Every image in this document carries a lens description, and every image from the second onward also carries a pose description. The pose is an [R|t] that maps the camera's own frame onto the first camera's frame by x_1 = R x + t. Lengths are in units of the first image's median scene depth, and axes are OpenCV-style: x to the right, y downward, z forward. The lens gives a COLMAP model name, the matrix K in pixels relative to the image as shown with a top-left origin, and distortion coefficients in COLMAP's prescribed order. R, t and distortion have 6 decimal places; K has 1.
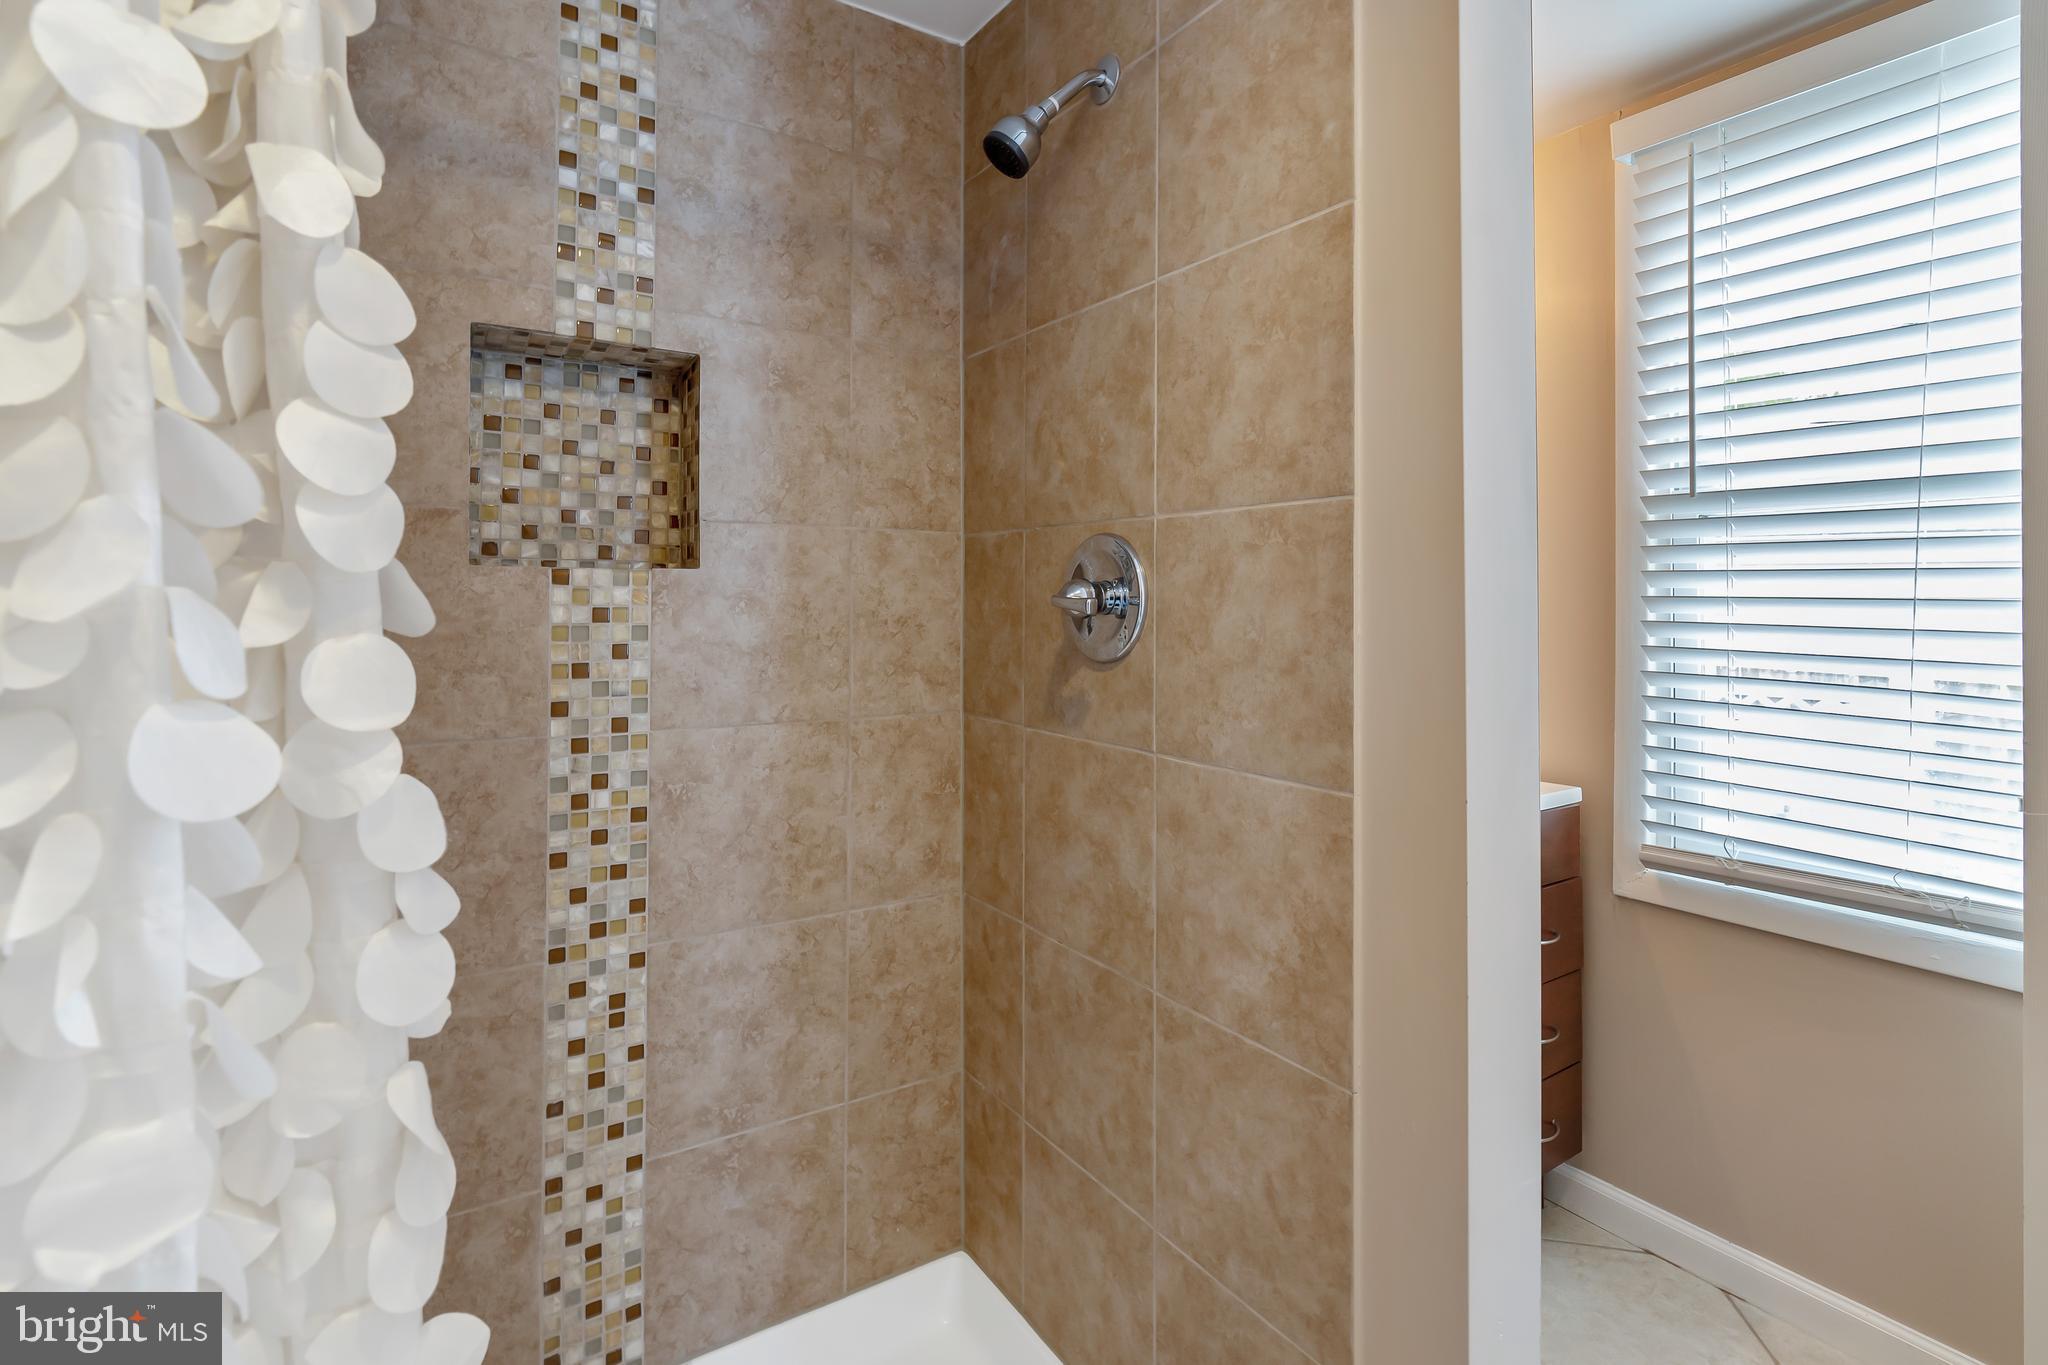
lens RADIAL K [[975.4, 0, 1020.4], [0, 975.4, 593.1], [0, 0, 1]] dist [-0.001774, 0.000268]
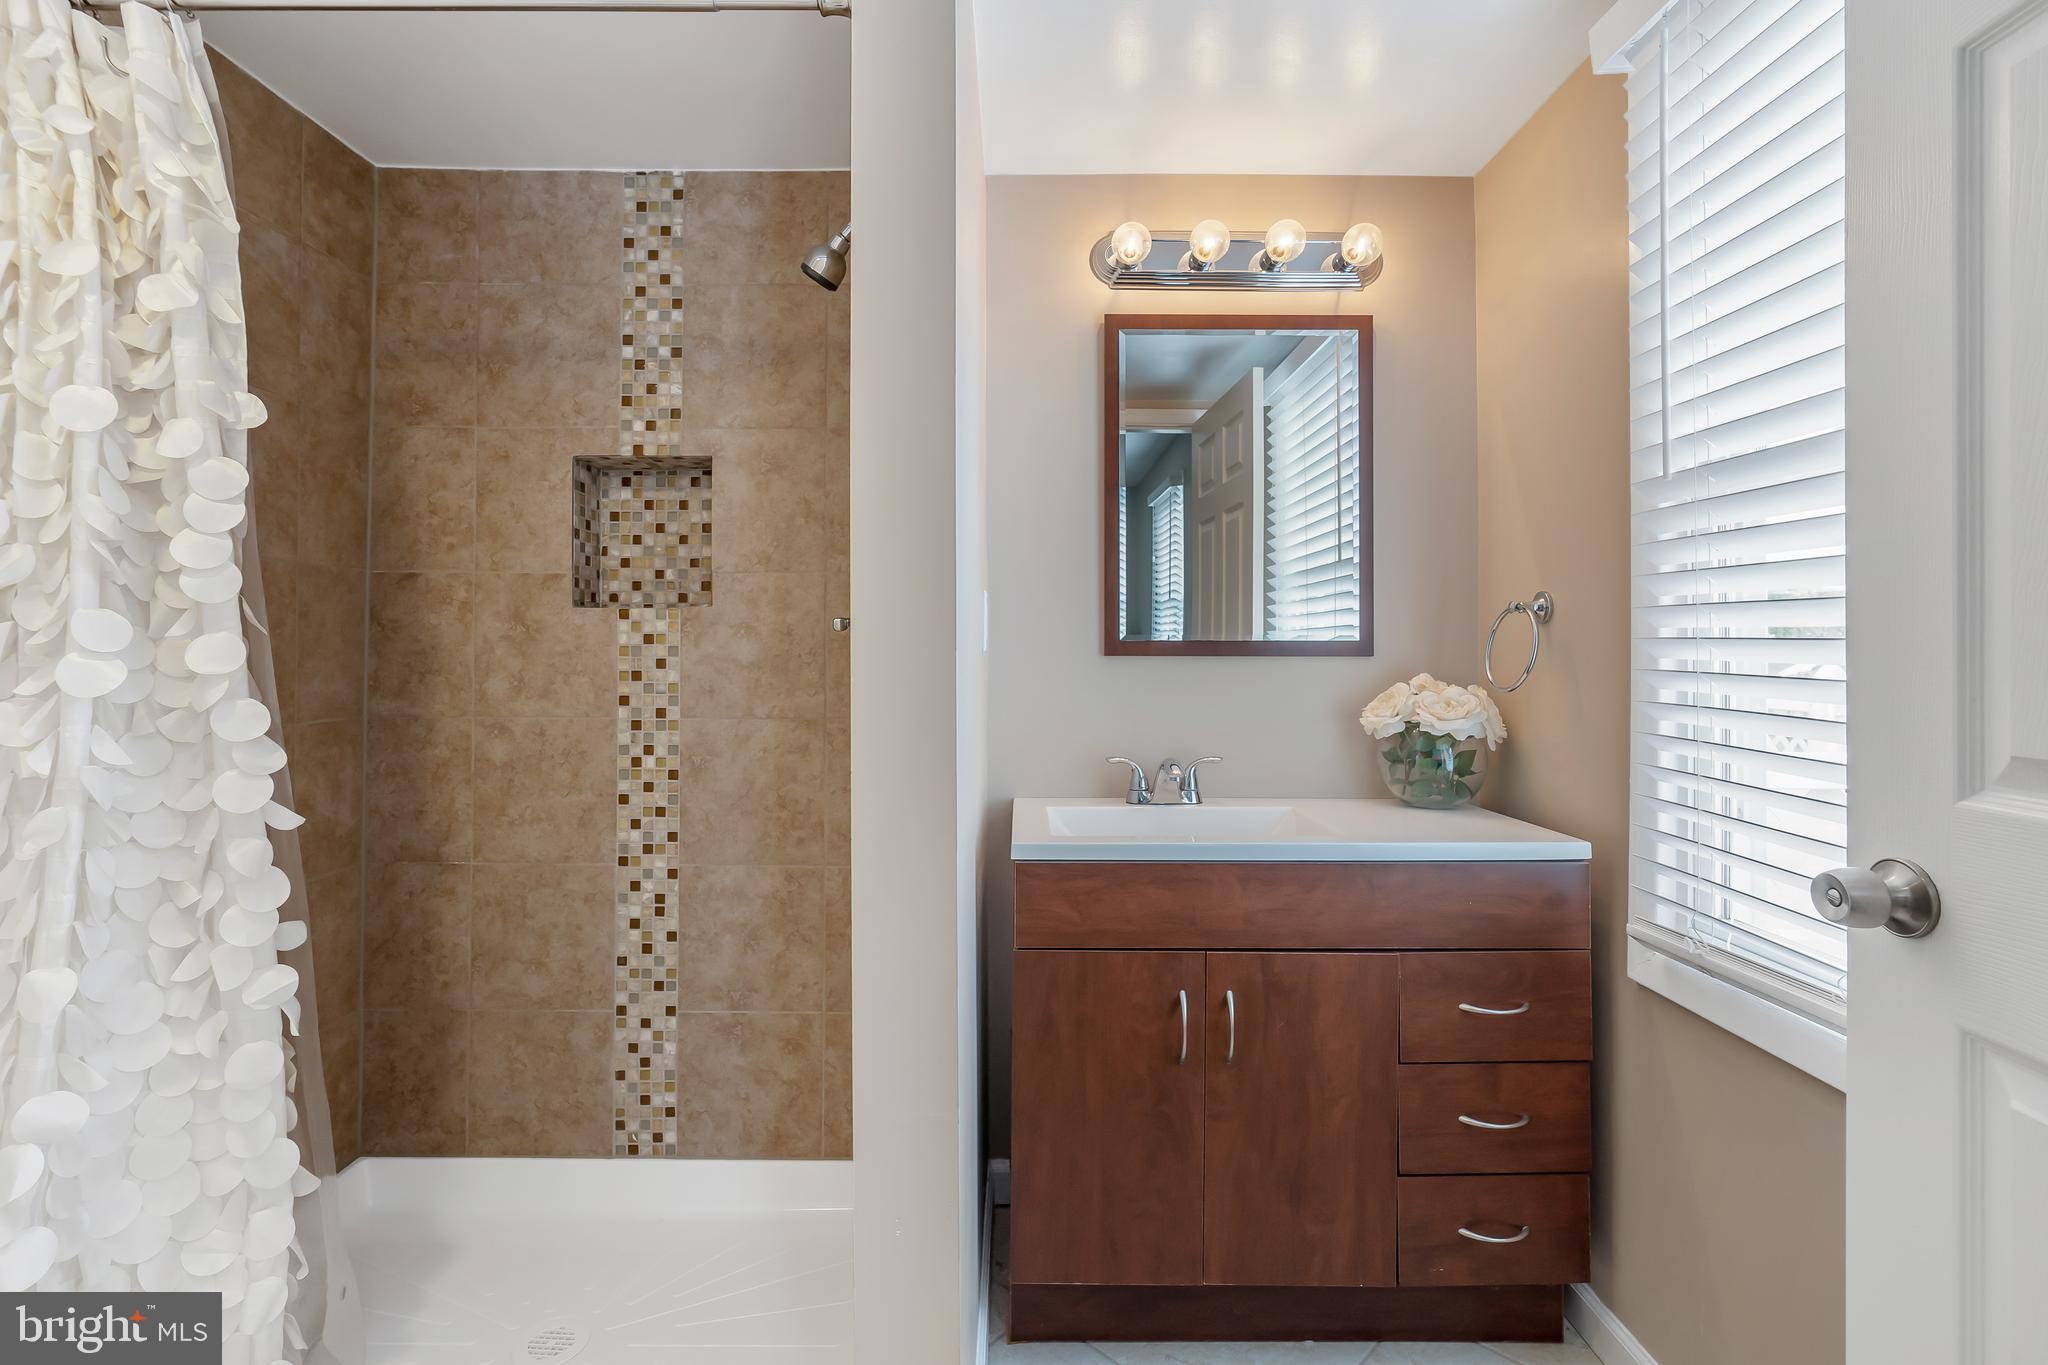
lens RADIAL K [[974.8, 0, 1017.1], [0, 974.8, 645.0], [0, 0, 1]] dist [0.000296, 0.000357]
pose [[0.833992, -0.010727, -0.551672, 0.837996], [0.011062, 0.999935, -0.002720, 0.040458], [0.551665, -0.003834, 0.834057, 0.060232]]
